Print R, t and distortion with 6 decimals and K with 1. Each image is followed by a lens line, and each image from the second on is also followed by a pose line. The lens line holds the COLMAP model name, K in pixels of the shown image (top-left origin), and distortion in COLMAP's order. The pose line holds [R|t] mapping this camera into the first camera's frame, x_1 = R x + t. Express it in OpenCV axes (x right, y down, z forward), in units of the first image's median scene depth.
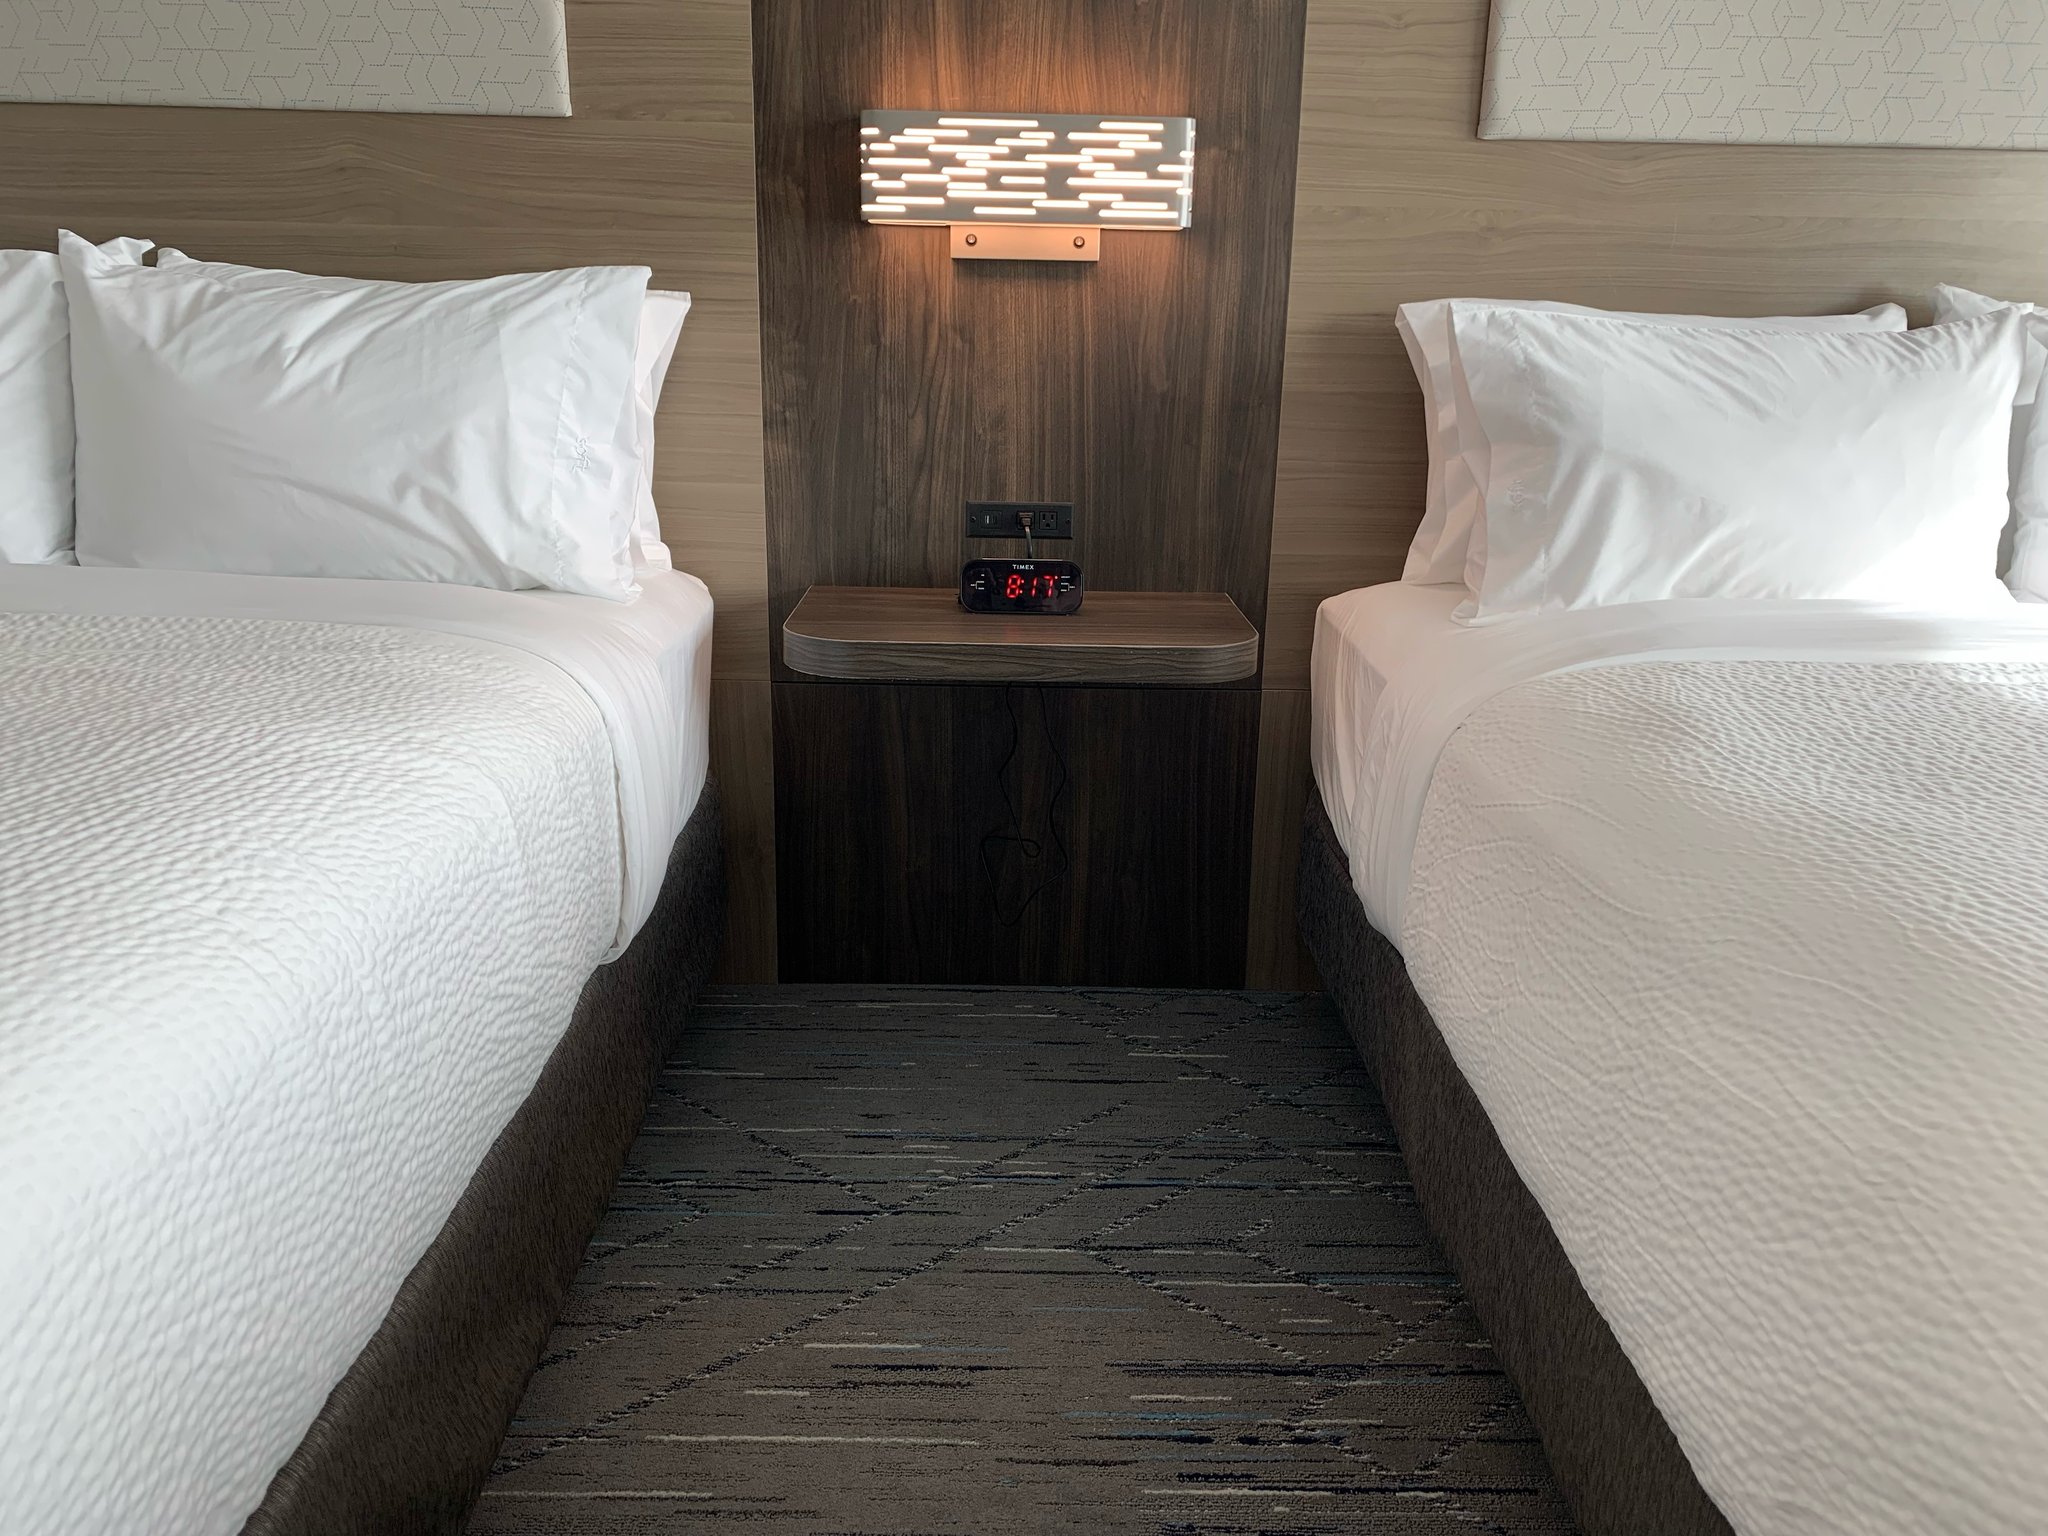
lens RADIAL K [[1687.4, 0, 1053.6], [0, 1687.4, 770.0], [0, 0, 1]] dist [-0.000889, 0.001532]
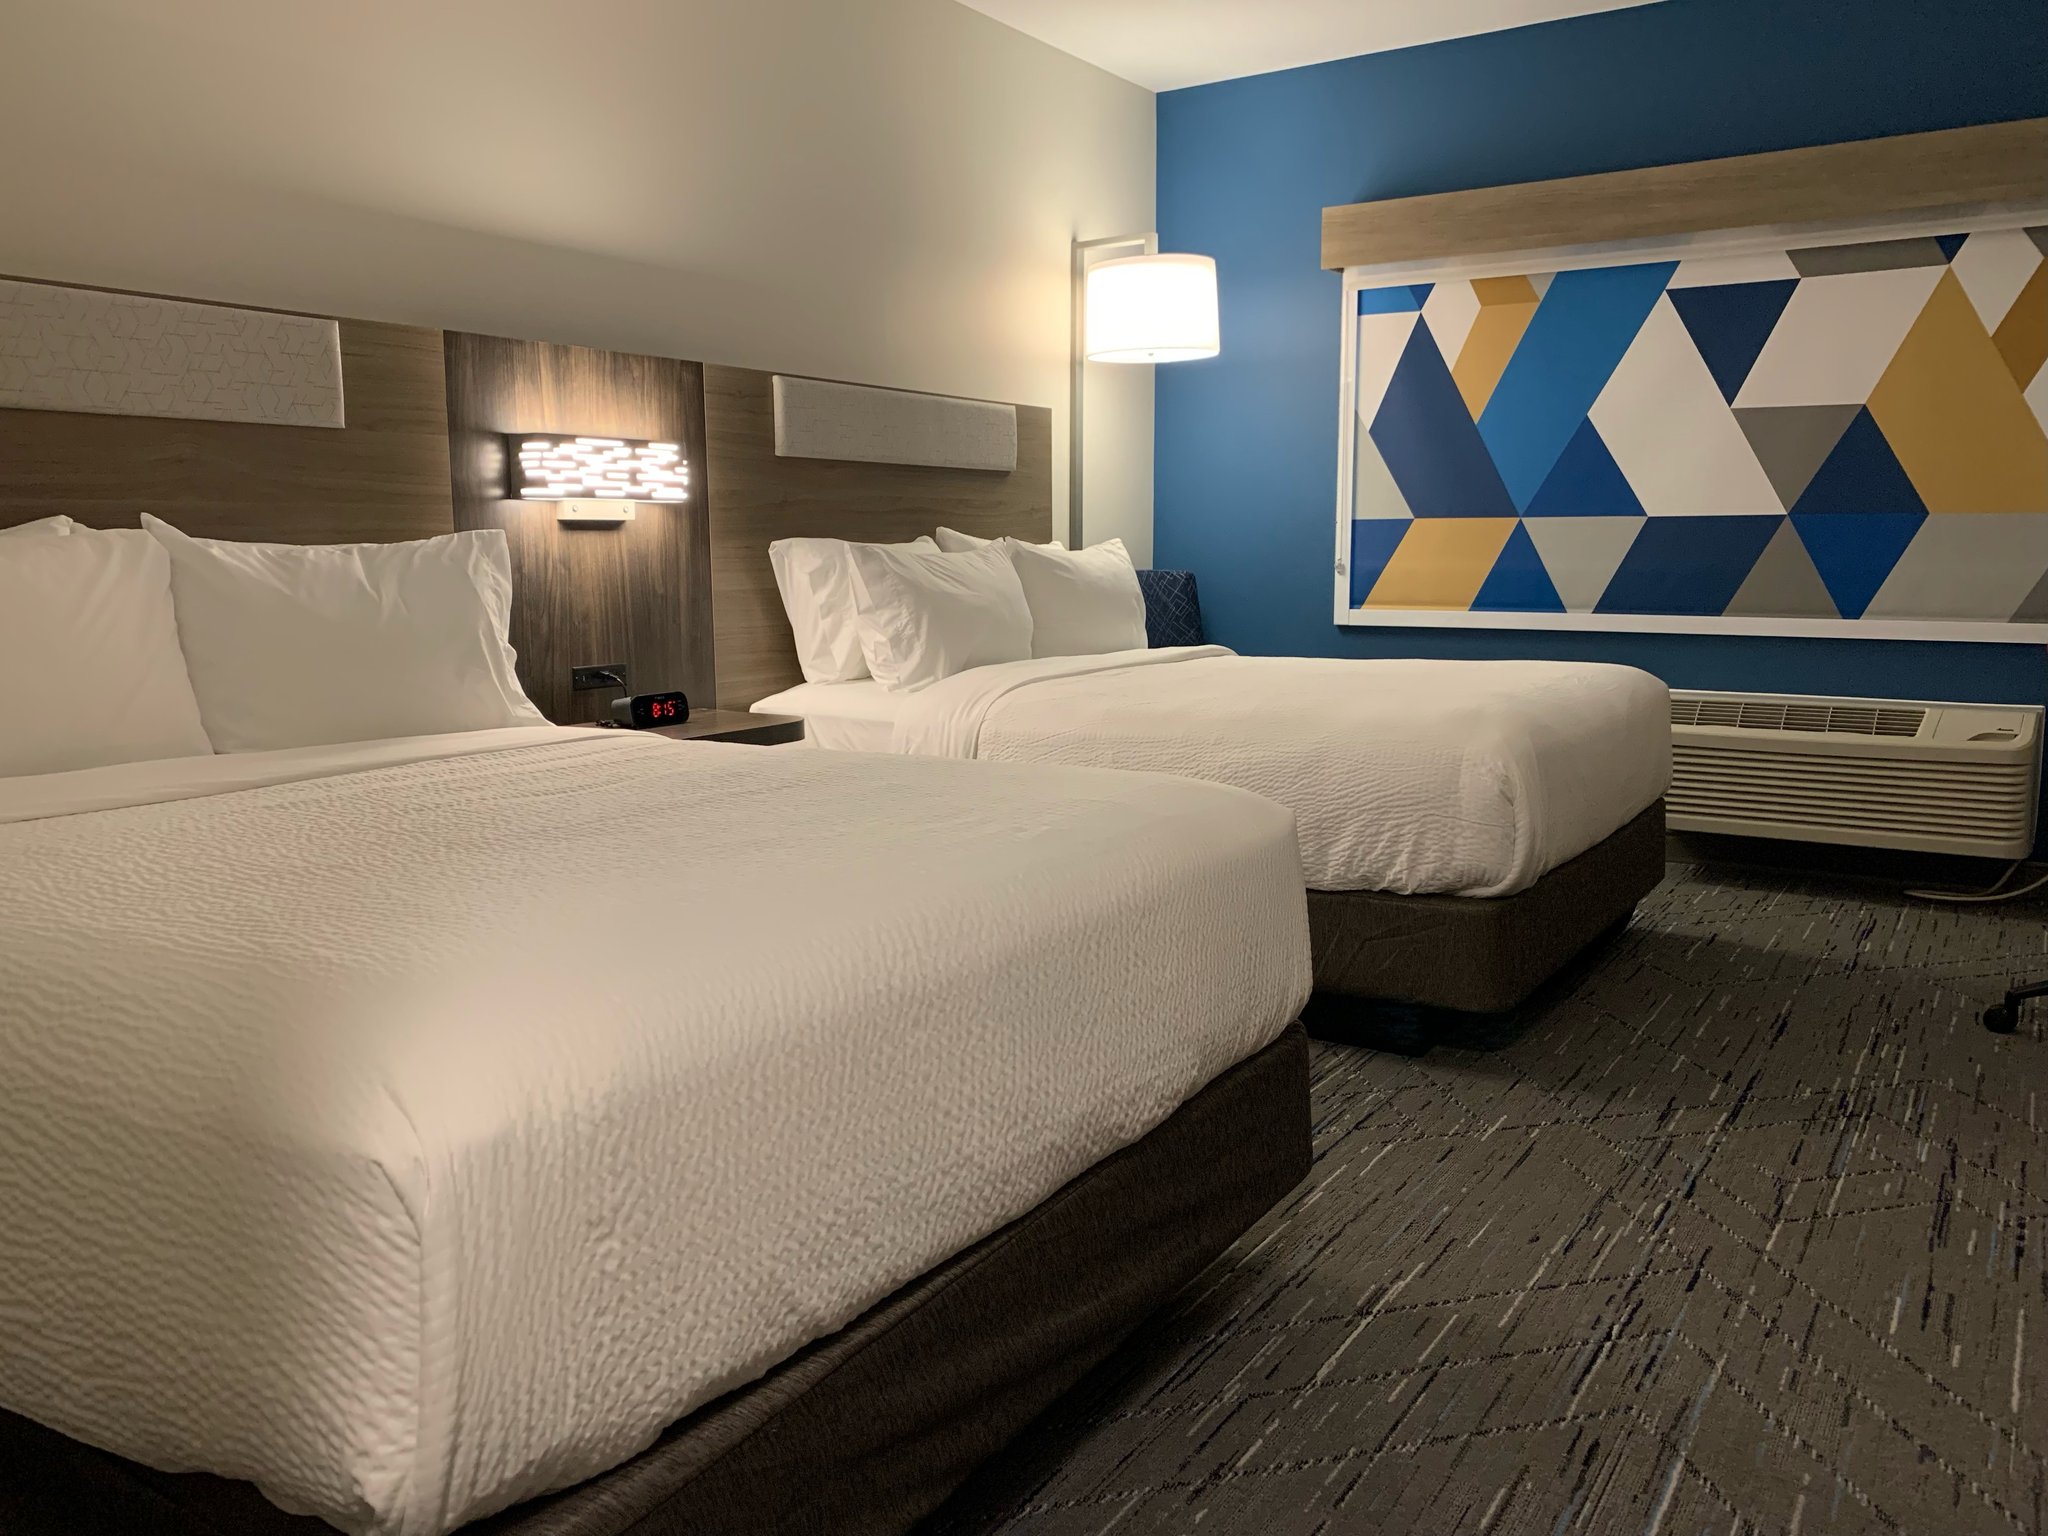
lens RADIAL K [[1533.4, 0, 1050.5], [0, 1533.4, 761.5], [0, 0, 1]] dist [-0.000003, -0.003769]
pose [[0.566275, -0.141132, 0.812043, -1.060242], [0.231422, 0.972823, 0.007695, 0.020422], [-0.791061, 0.183567, 0.583546, -0.194712]]
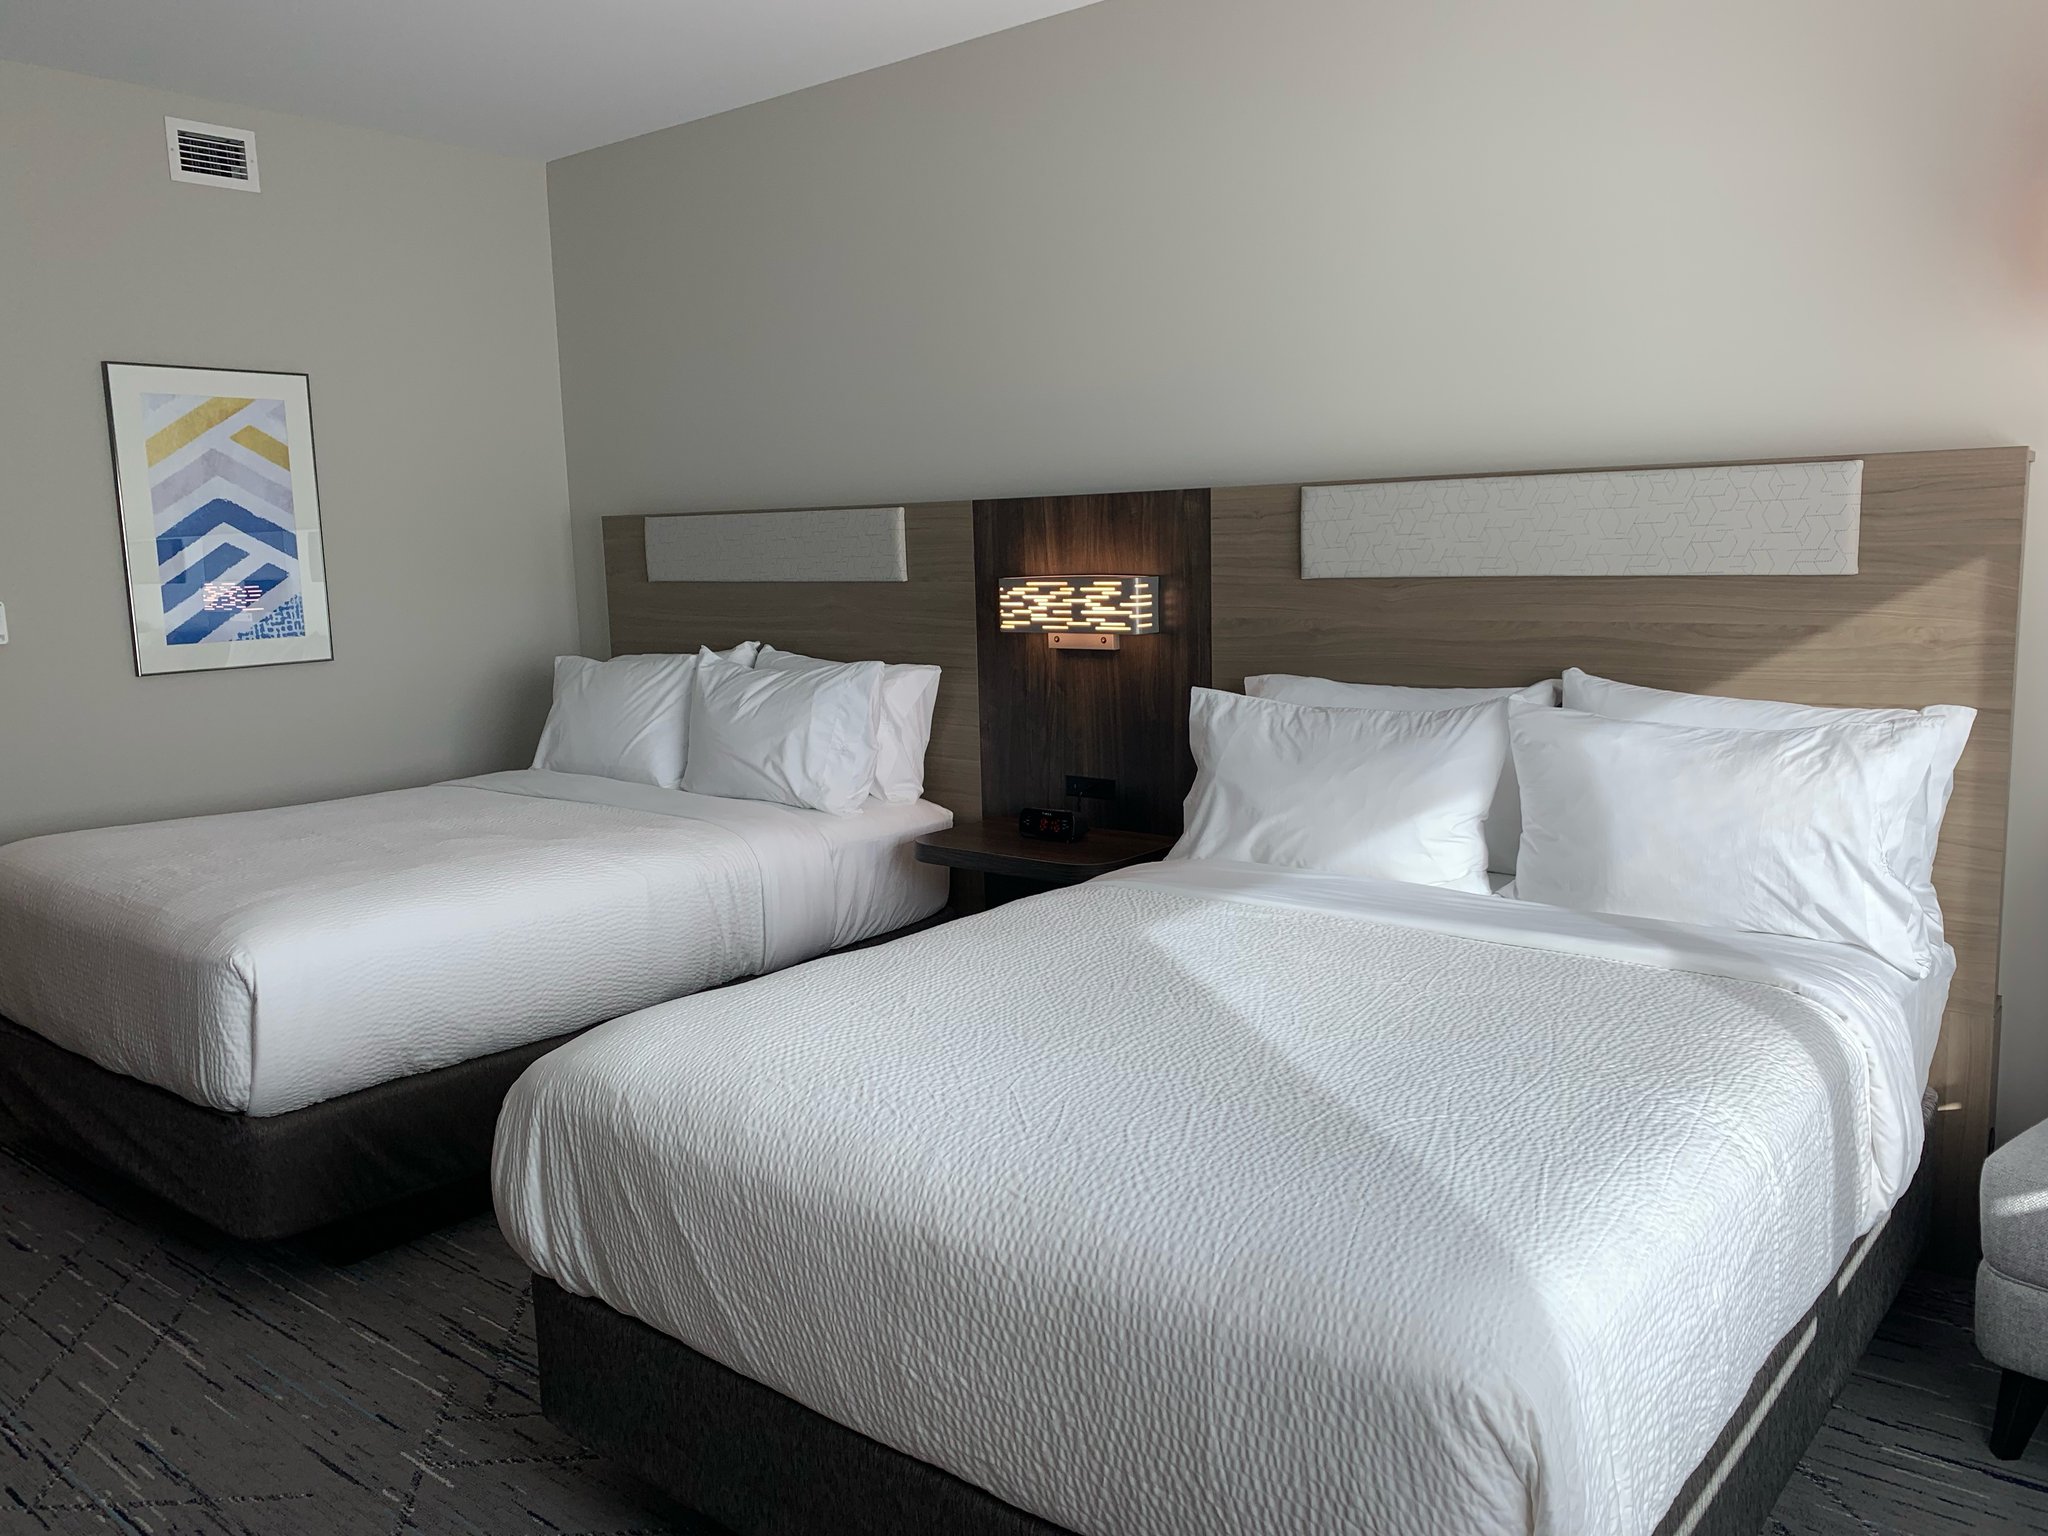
lens RADIAL K [[1528.8, 0, 1024.0], [0, 1528.8, 768.0], [0, 0, 1]] dist [0.067197, -0.080018]
pose [[0.764634, 0.054192, -0.642182, 1.054711], [-0.126984, 0.989593, -0.067688, -0.053267], [0.631831, 0.133303, 0.763557, -0.315063]]
